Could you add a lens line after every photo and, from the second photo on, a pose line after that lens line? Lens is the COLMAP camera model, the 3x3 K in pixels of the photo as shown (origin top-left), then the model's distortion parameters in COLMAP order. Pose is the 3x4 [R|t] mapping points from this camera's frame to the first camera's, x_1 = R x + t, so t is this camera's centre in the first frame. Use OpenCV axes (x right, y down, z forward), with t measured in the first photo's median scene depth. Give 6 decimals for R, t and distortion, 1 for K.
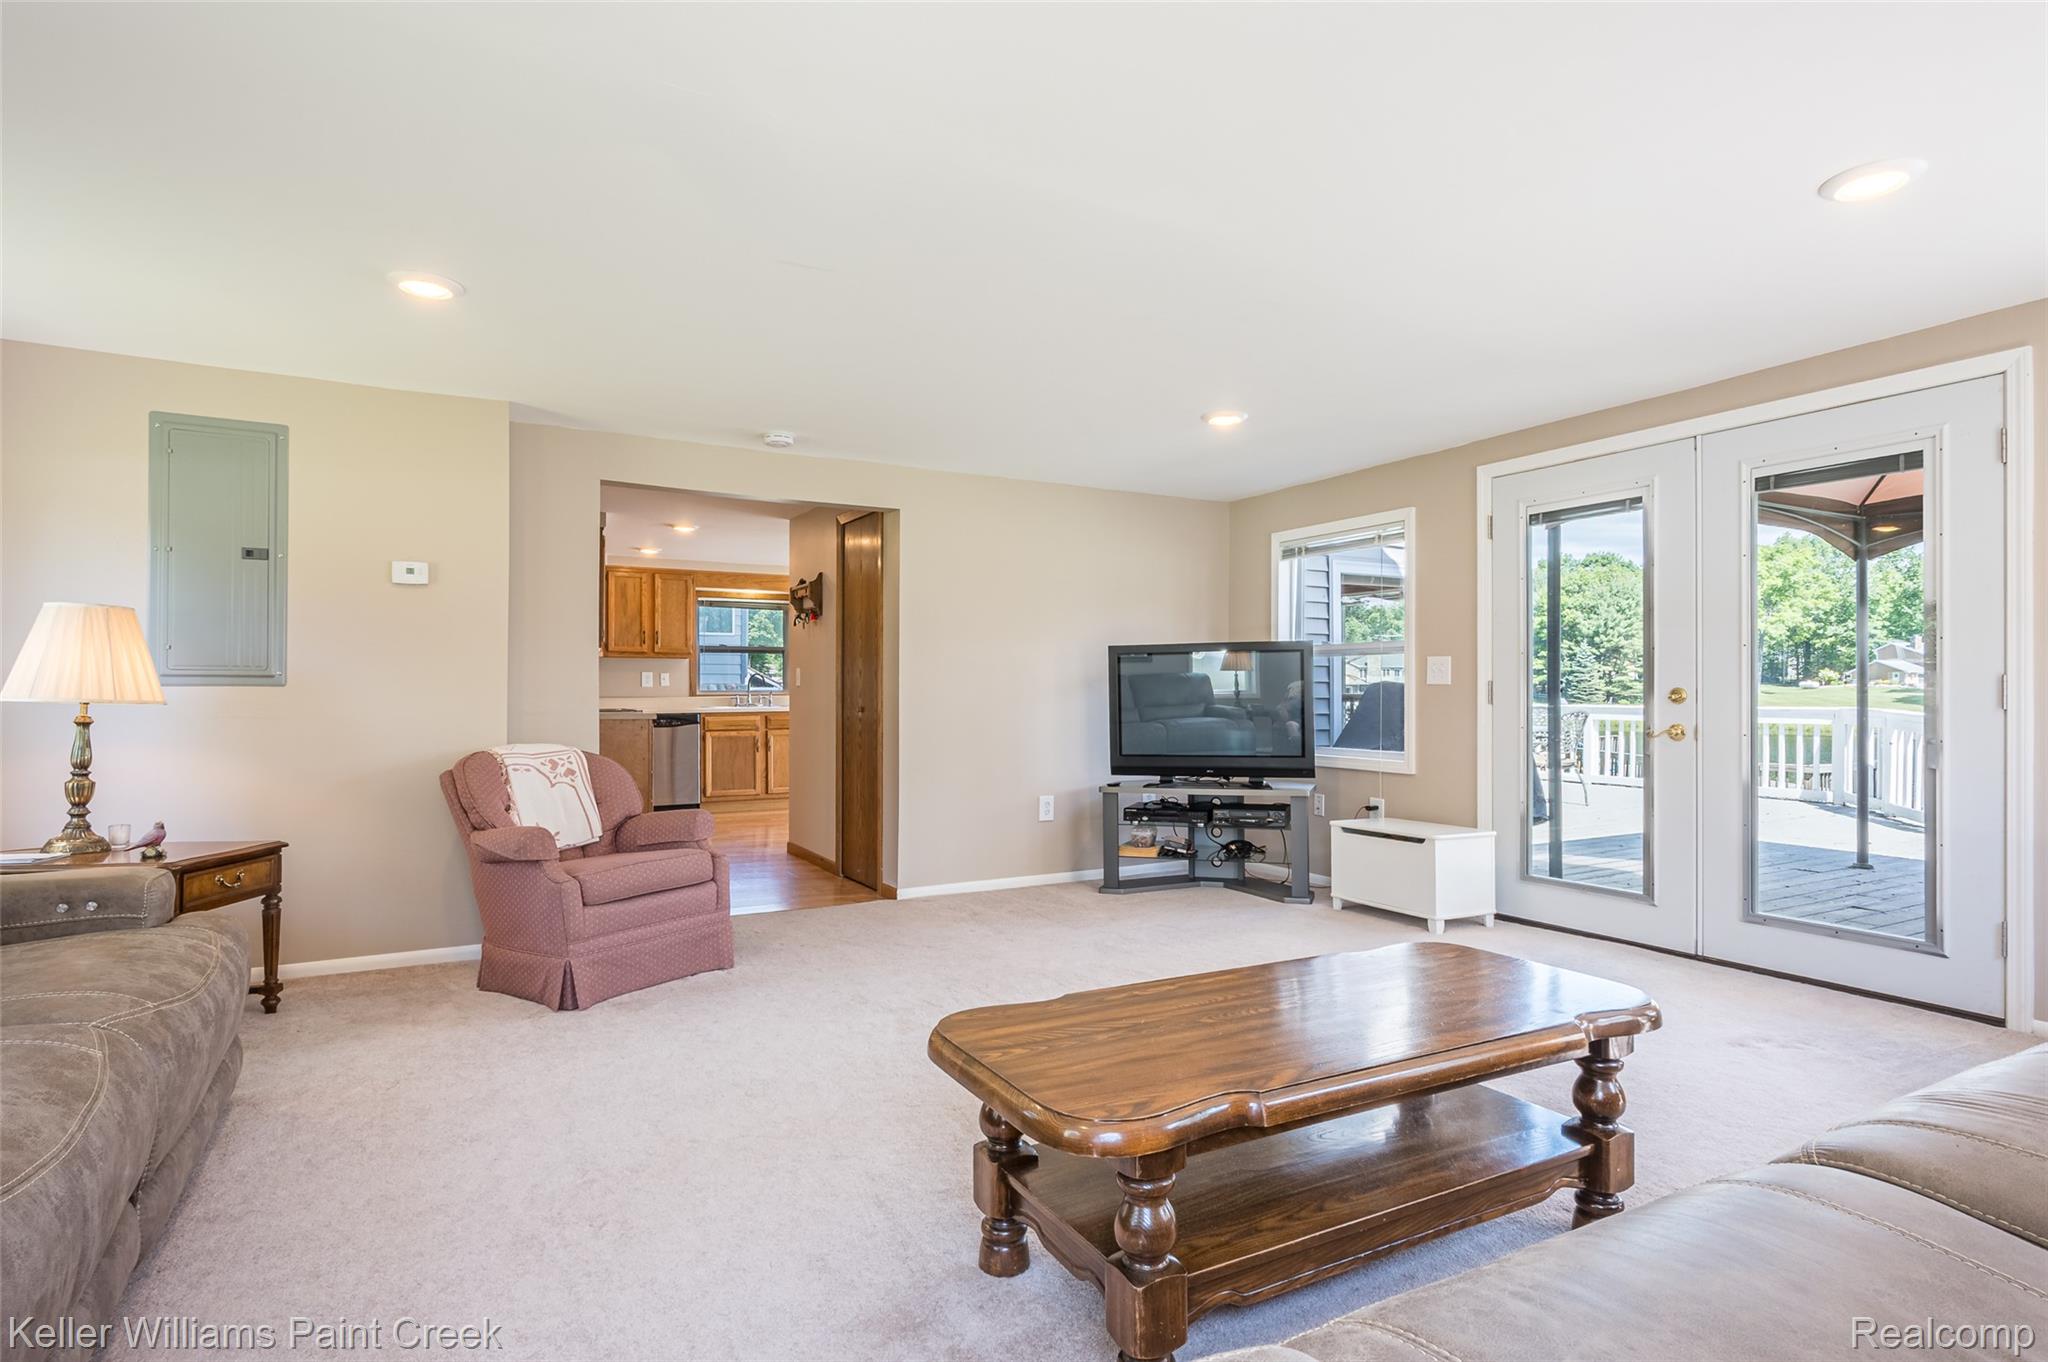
lens RADIAL K [[1065.4, 0, 1020.5], [0, 1065.4, 671.3], [0, 0, 1]] dist [0.001352, 0.000640]
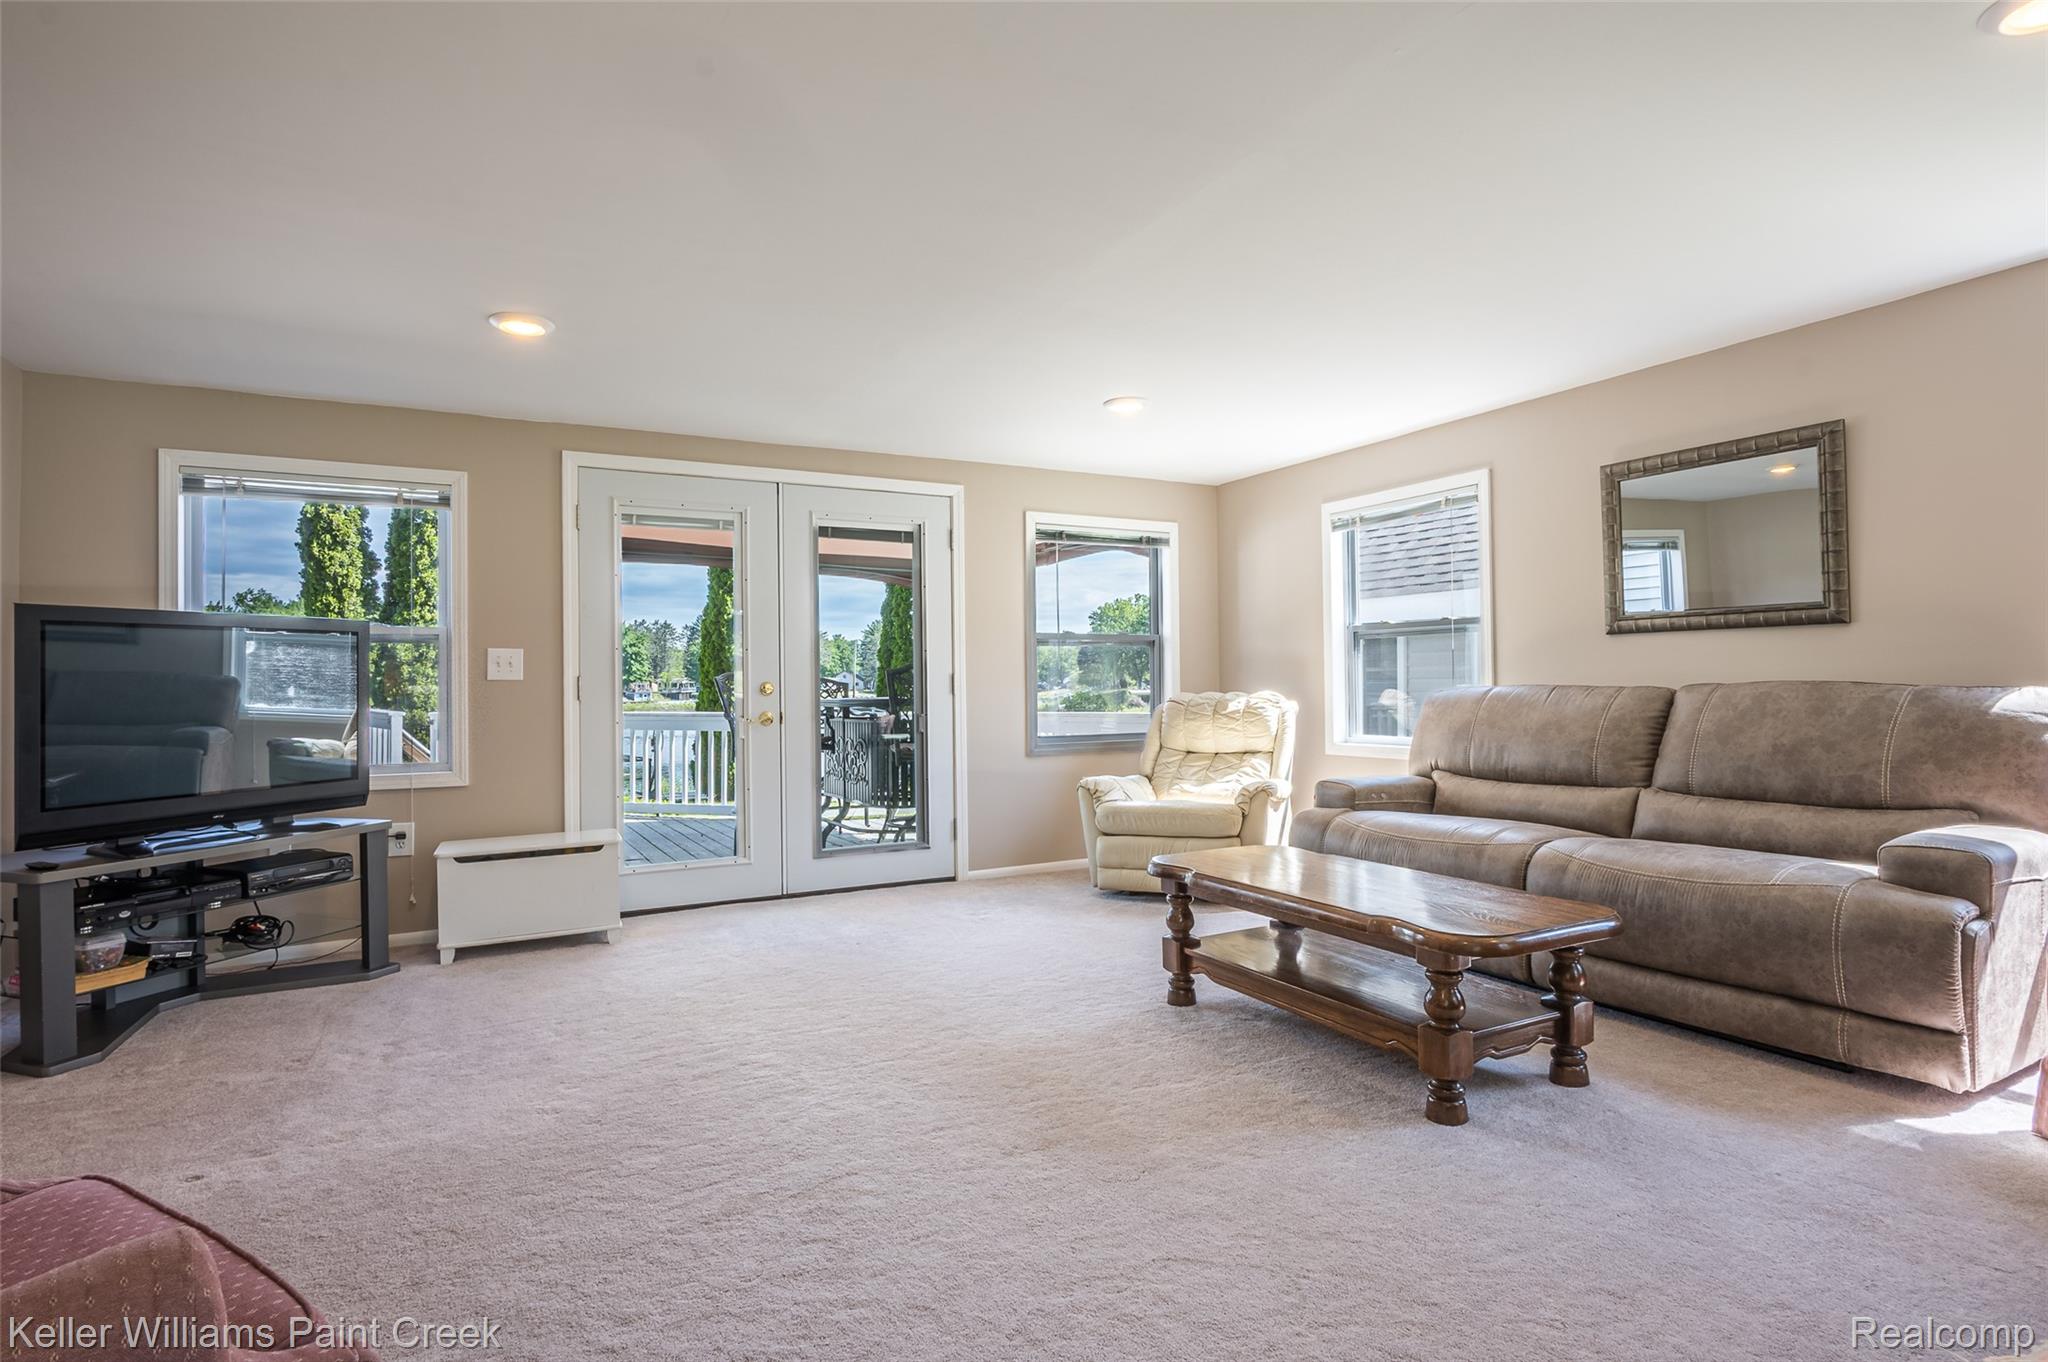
lens RADIAL K [[1065.4, 0, 1020.5], [0, 1065.4, 671.3], [0, 0, 1]] dist [0.001352, 0.000640]
pose [[-0.000667, 0.008709, 0.999962, -0.617815], [-0.011223, 0.999899, -0.008716, 0.009335], [-0.999937, -0.011229, -0.000569, 0.707646]]
